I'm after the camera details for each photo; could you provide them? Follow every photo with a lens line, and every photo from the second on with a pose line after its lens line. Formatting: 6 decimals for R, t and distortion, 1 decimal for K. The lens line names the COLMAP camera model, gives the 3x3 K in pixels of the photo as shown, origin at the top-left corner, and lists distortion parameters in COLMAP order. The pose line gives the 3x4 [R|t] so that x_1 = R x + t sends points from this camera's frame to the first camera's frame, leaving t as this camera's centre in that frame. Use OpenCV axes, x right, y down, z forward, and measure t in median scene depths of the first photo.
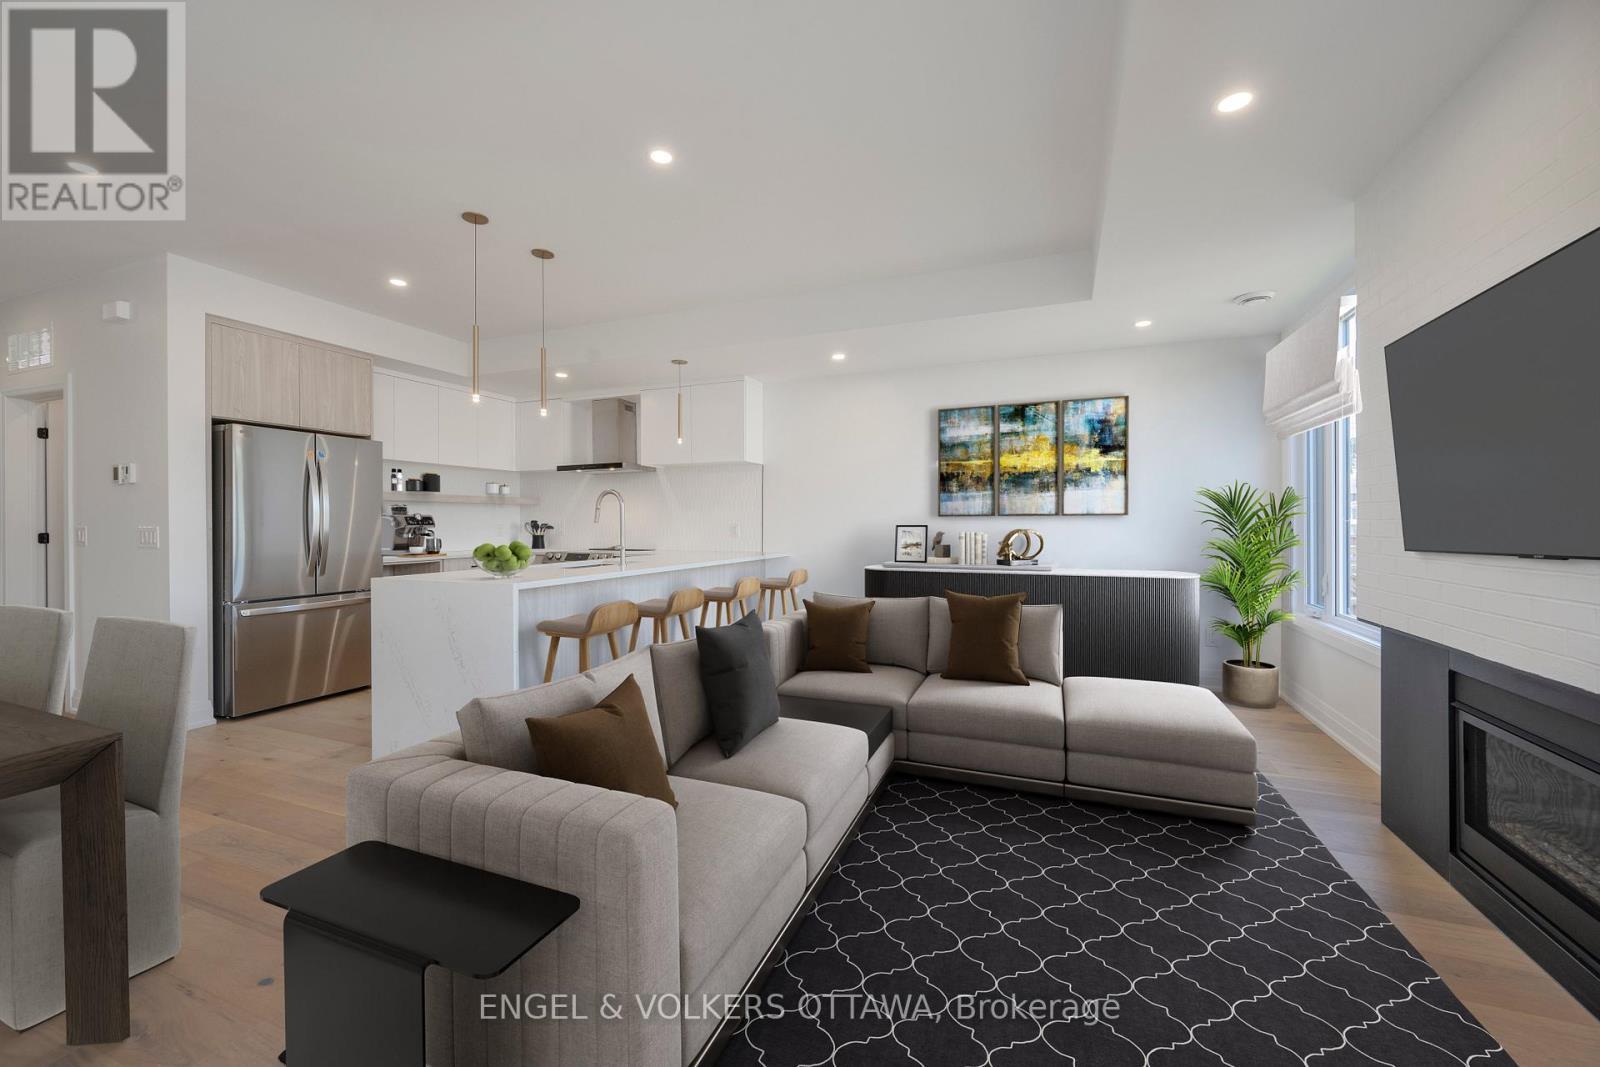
lens RADIAL K [[628.6, 0, 803.2], [0, 628.6, 530.9], [0, 0, 1]] dist [-0.003387, 0.000521]
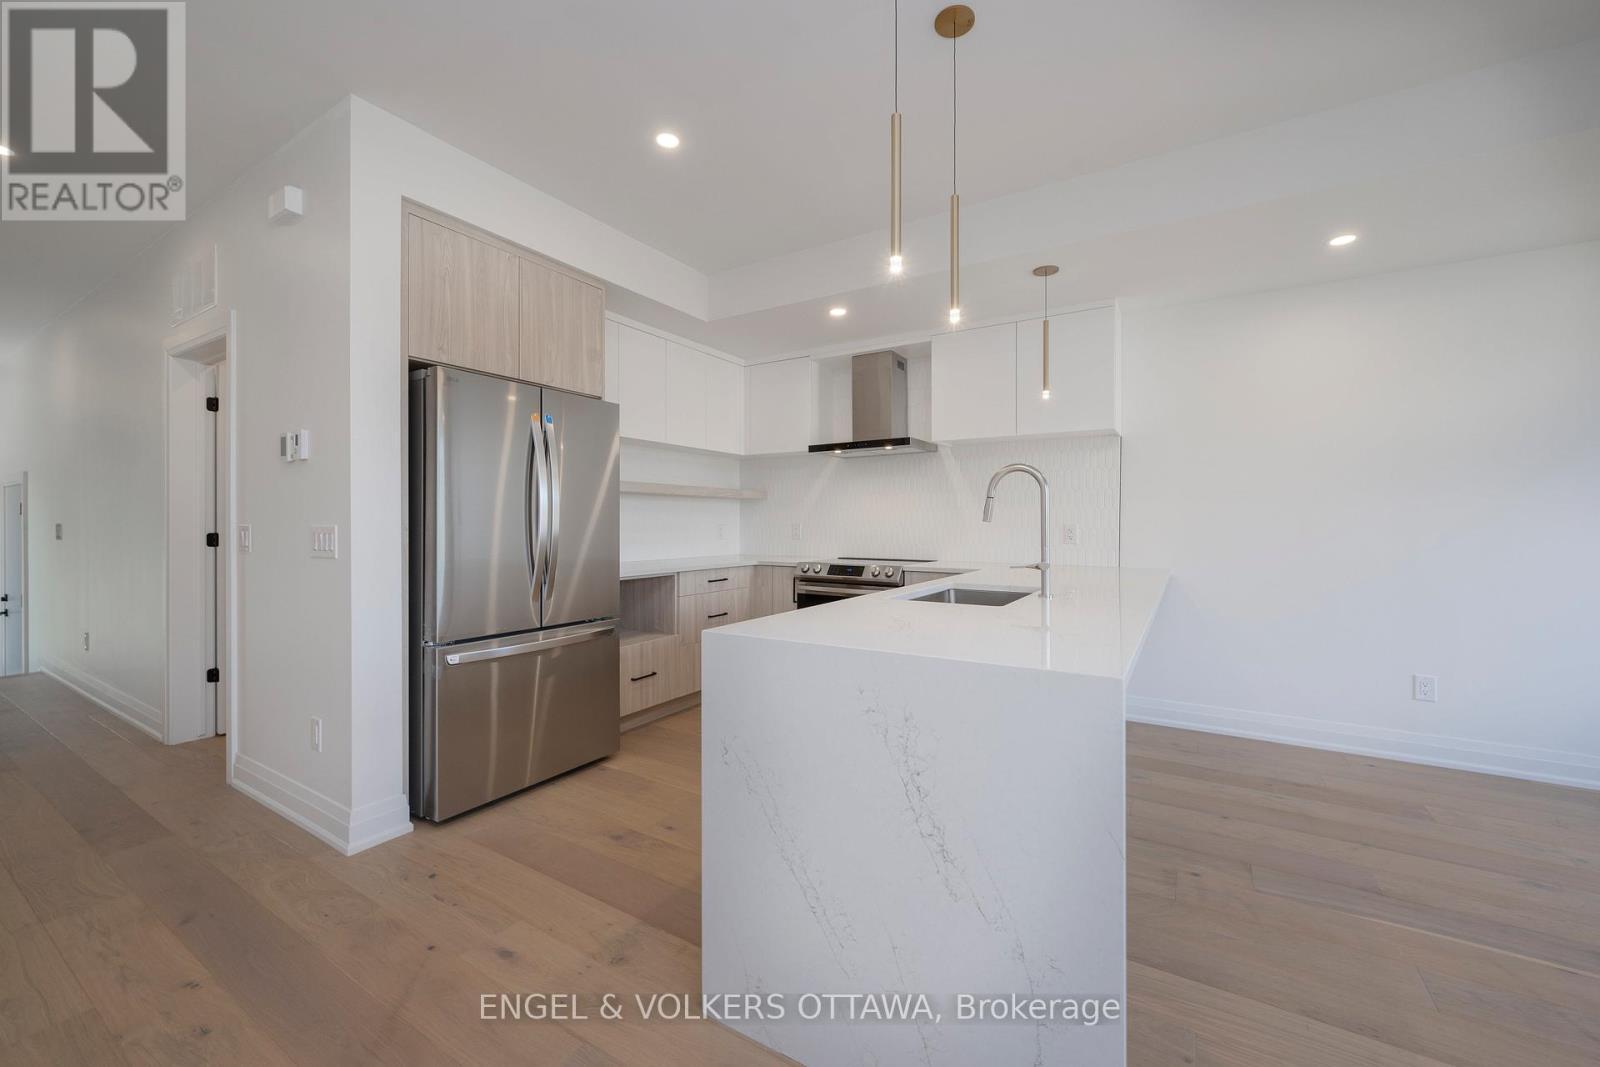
lens RADIAL K [[628.6, 0, 803.2], [0, 628.6, 530.9], [0, 0, 1]] dist [-0.003387, 0.000521]
pose [[0.985269, 0.005395, -0.170924, -0.390569], [-0.005569, 0.999984, -0.000536, -0.003112], [0.170918, 0.001480, 0.985284, 0.390837]]
